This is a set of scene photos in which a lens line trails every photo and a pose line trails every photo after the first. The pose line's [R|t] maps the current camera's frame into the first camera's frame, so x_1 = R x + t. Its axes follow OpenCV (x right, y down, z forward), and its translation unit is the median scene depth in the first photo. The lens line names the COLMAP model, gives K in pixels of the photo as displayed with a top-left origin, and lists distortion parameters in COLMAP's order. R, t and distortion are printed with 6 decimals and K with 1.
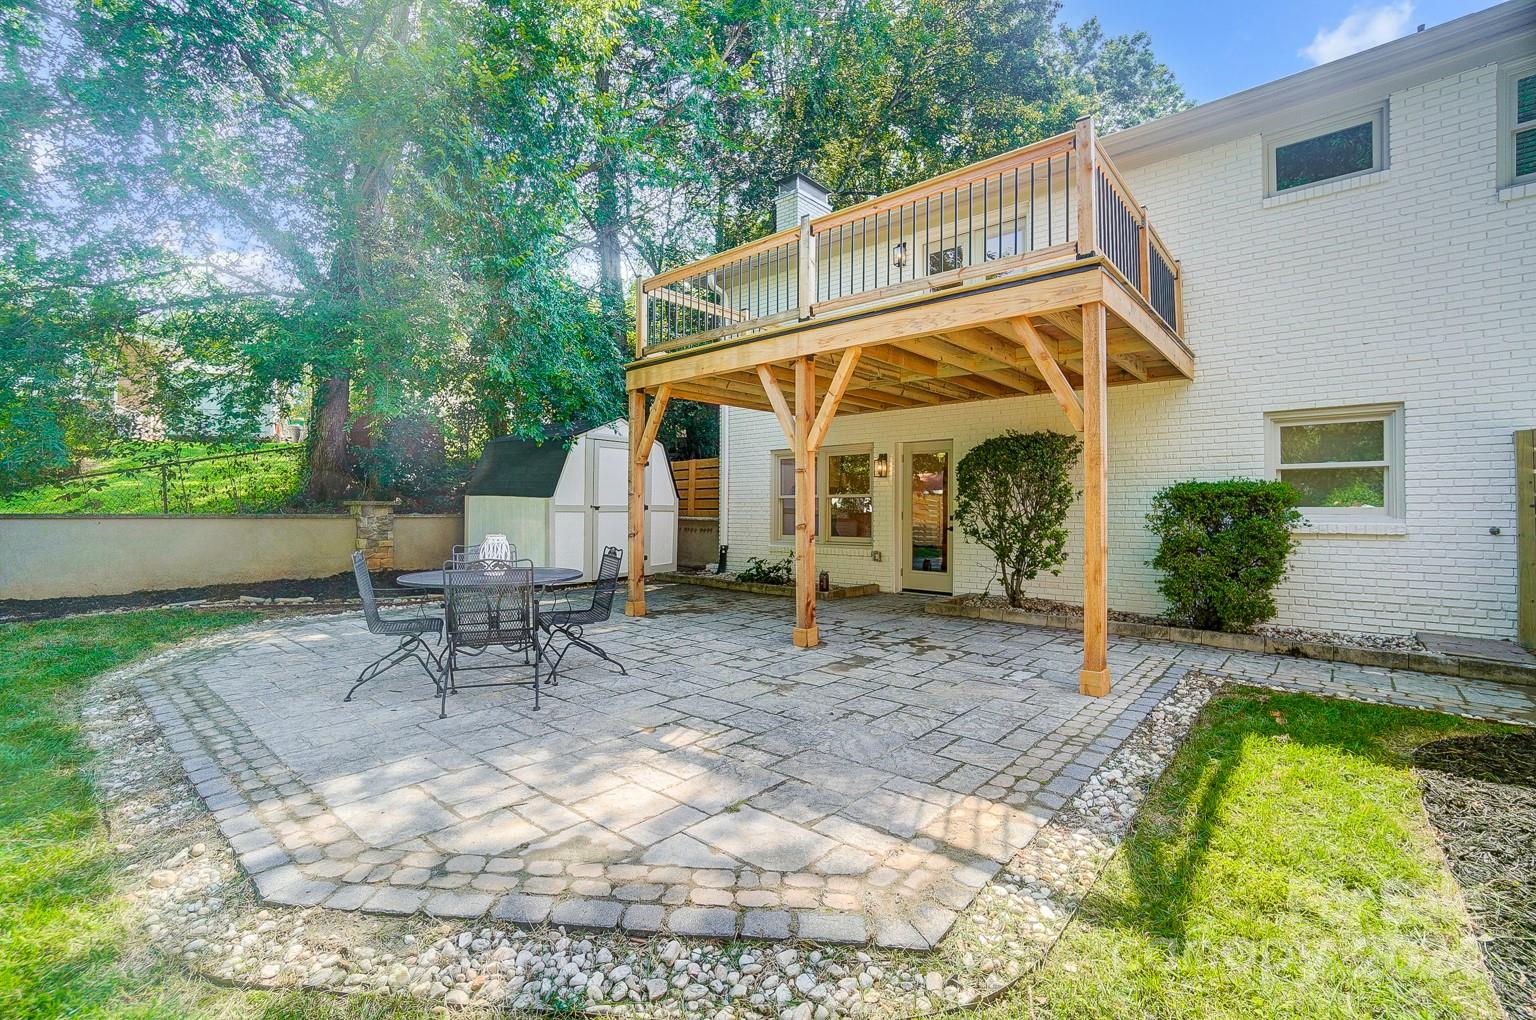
lens RADIAL K [[682.0, 0, 759.0], [0, 682.0, 509.3], [0, 0, 1]] dist [-0.065372, 0.025117]
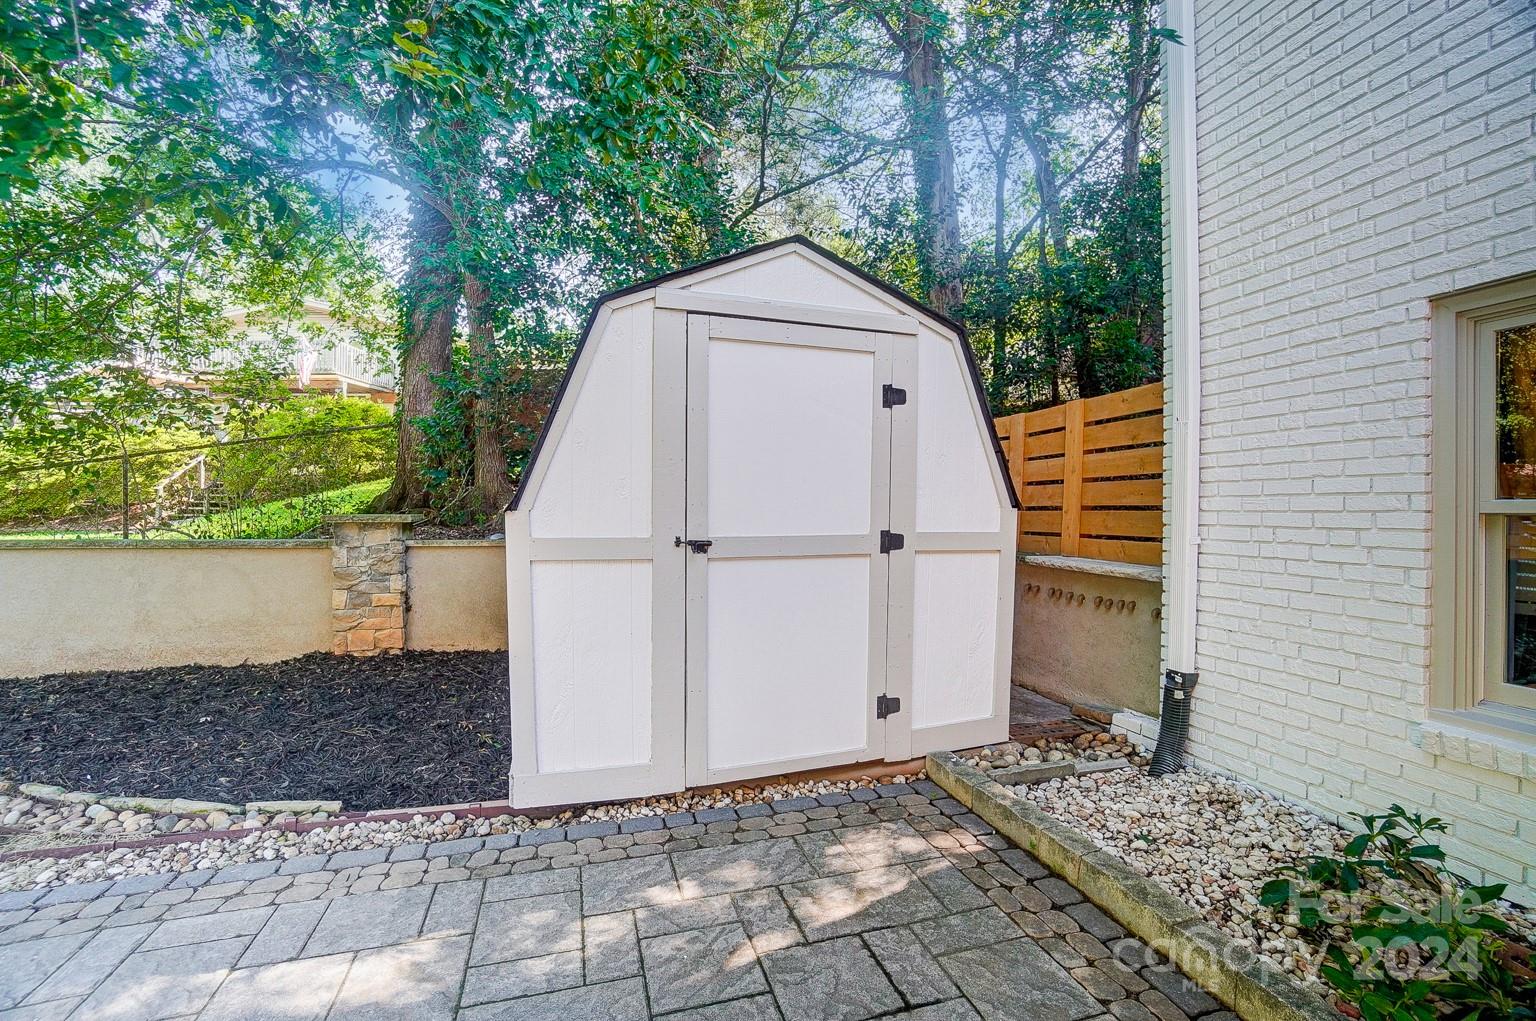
lens RADIAL K [[682.0, 0, 759.0], [0, 682.0, 509.8], [0, 0, 1]] dist [-0.065372, 0.025117]
pose [[0.828763, 0.001548, -0.559597, -0.044995], [-0.000975, 0.999999, 0.001324, -0.016433], [0.559598, -0.000552, 0.828764, 0.717683]]
